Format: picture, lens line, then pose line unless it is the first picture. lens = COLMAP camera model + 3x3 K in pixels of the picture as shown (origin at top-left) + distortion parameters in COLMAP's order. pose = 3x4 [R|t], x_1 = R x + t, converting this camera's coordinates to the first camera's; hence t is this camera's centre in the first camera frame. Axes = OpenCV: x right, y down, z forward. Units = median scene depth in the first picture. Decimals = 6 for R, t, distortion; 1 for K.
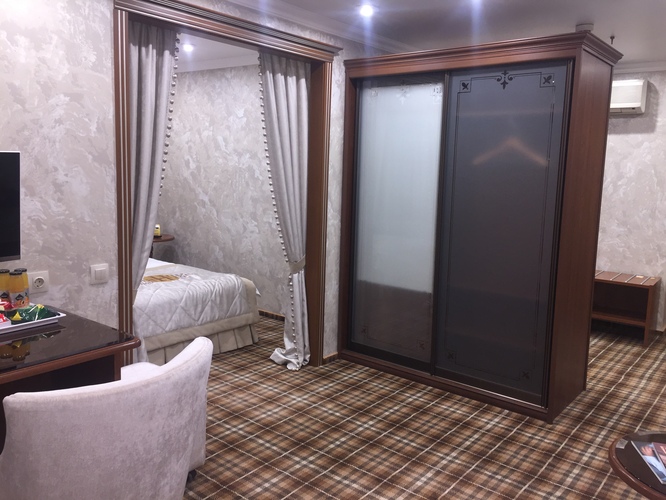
lens RADIAL K [[568.8, 0, 337.9], [0, 568.8, 249.0], [0, 0, 1]] dist [-0.012682, -0.013361]
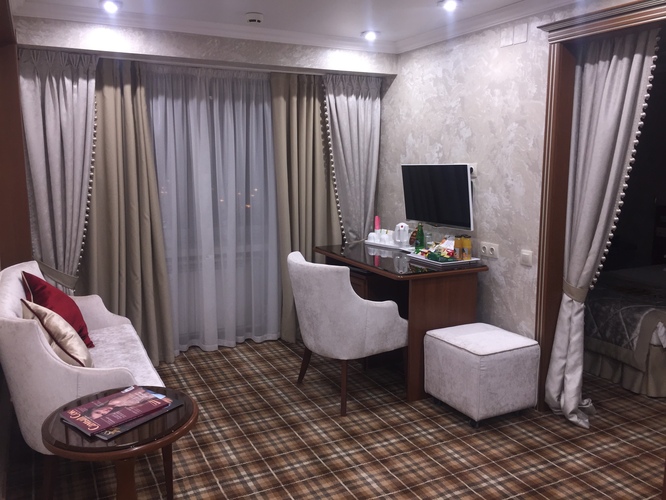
lens RADIAL K [[568.8, 0, 337.9], [0, 568.8, 249.0], [0, 0, 1]] dist [-0.012682, -0.013361]
pose [[-0.409590, 0.106174, -0.906070, 0.989656], [-0.147193, 0.972499, 0.180497, -0.156089], [0.900317, 0.207296, -0.382698, 1.198241]]
